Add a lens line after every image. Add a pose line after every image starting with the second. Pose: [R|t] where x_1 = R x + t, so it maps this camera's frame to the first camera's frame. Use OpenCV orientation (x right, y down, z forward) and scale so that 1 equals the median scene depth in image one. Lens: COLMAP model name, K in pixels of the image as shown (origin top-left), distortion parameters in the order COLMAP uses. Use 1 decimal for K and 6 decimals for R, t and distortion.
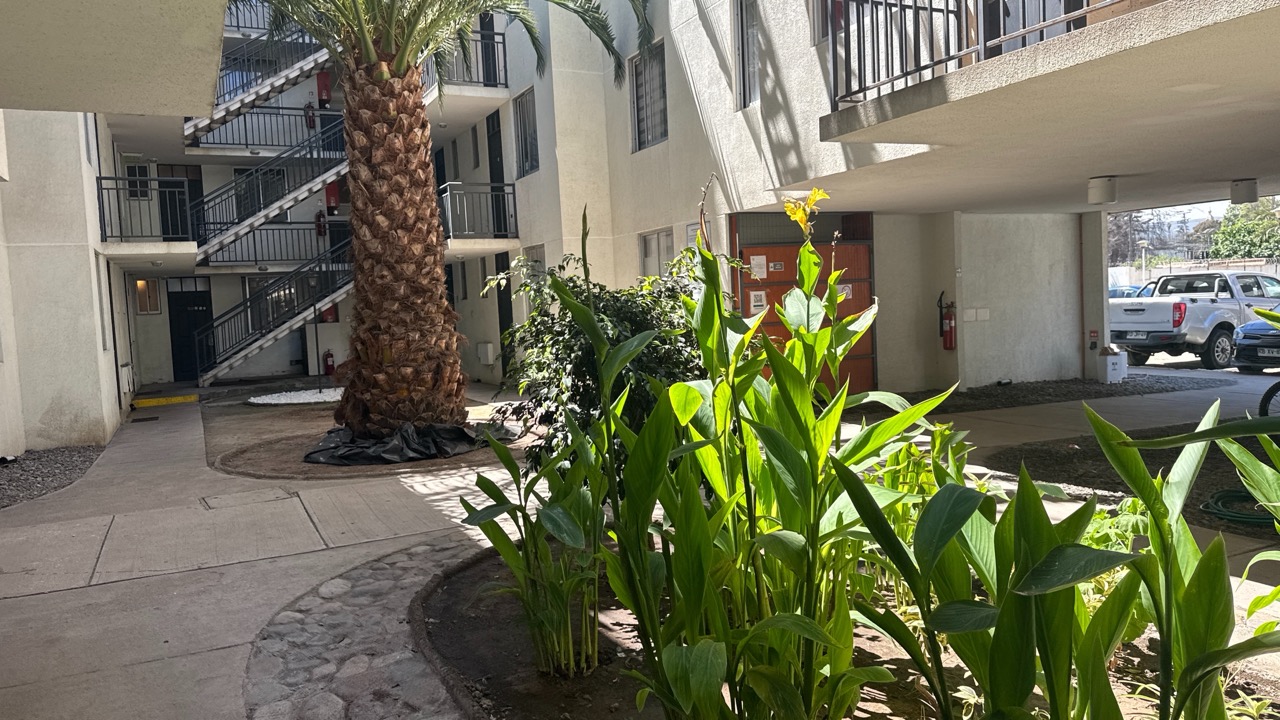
lens RADIAL K [[889.7, 0, 646.6], [0, 889.7, 357.3], [0, 0, 1]] dist [0.075564, -0.011084]
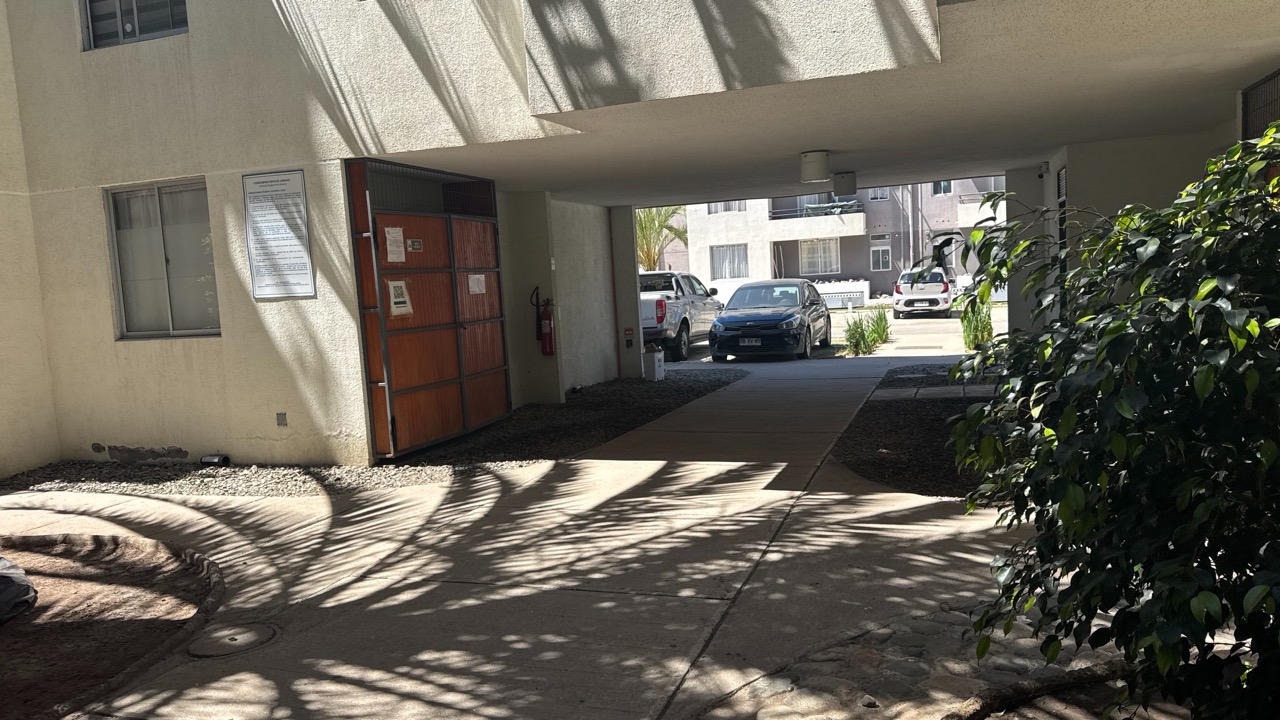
lens RADIAL K [[889.7, 0, 614.5], [0, 889.7, 345.1], [0, 0, 1]] dist [0.075564, -0.011084]
pose [[0.725635, -0.048431, 0.686374, -0.193111], [0.068278, 0.997665, -0.001787, -0.011848], [-0.684684, 0.048161, 0.727247, 0.348548]]
